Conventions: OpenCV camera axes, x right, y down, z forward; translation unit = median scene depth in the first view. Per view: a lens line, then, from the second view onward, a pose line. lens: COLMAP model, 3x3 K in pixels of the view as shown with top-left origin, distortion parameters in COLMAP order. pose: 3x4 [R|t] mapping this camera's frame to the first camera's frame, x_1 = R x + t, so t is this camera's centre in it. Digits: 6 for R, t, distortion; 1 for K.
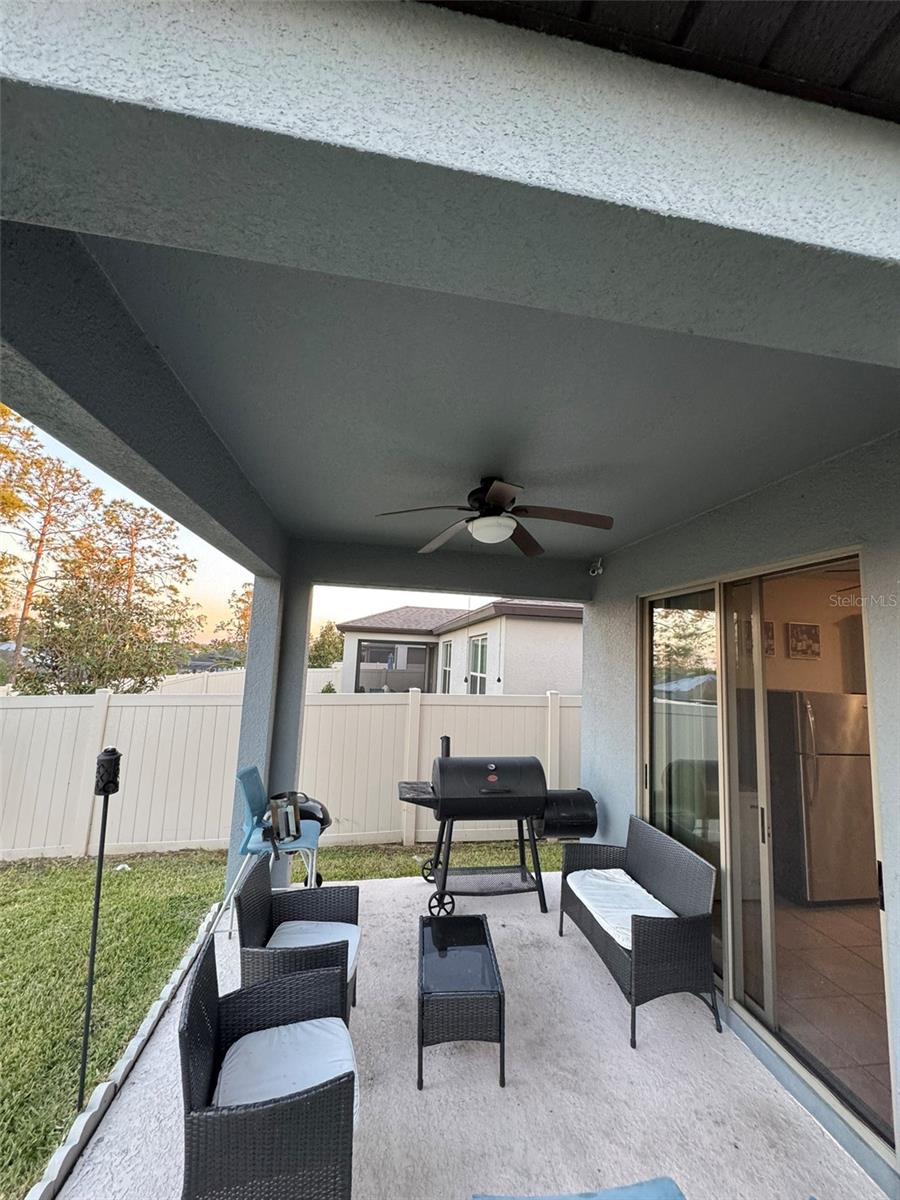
lens RADIAL K [[475.8, 0, 450.0], [0, 475.8, 599.0], [0, 0, 1]] dist [-0.002733, 0.000291]
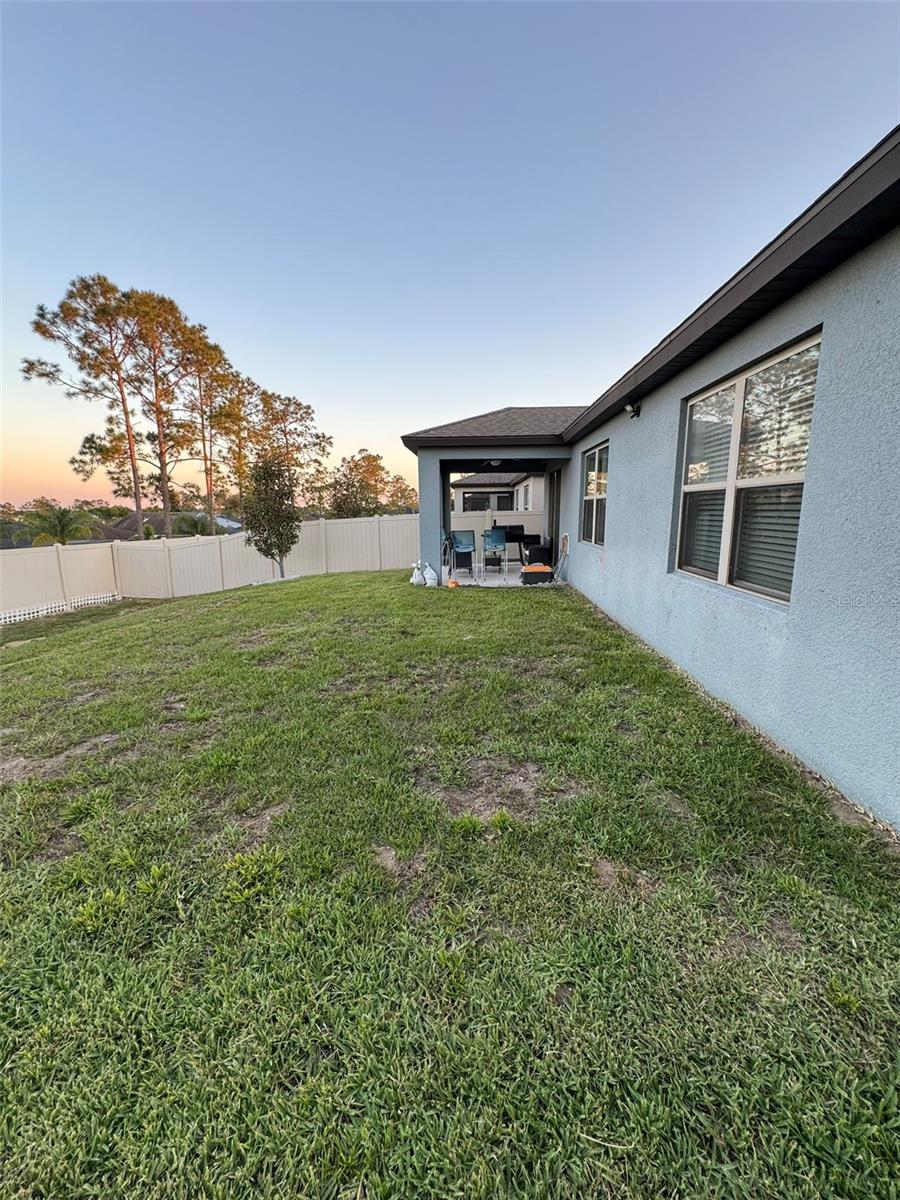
lens RADIAL K [[475.8, 0, 449.2], [0, 475.8, 593.7], [0, 0, 1]] dist [-0.002733, 0.000291]
pose [[0.976271, -0.014333, -0.216079, 0.042497], [0.076962, 0.955631, 0.284336, -0.019225], [0.202416, -0.294218, 0.934057, -0.248569]]
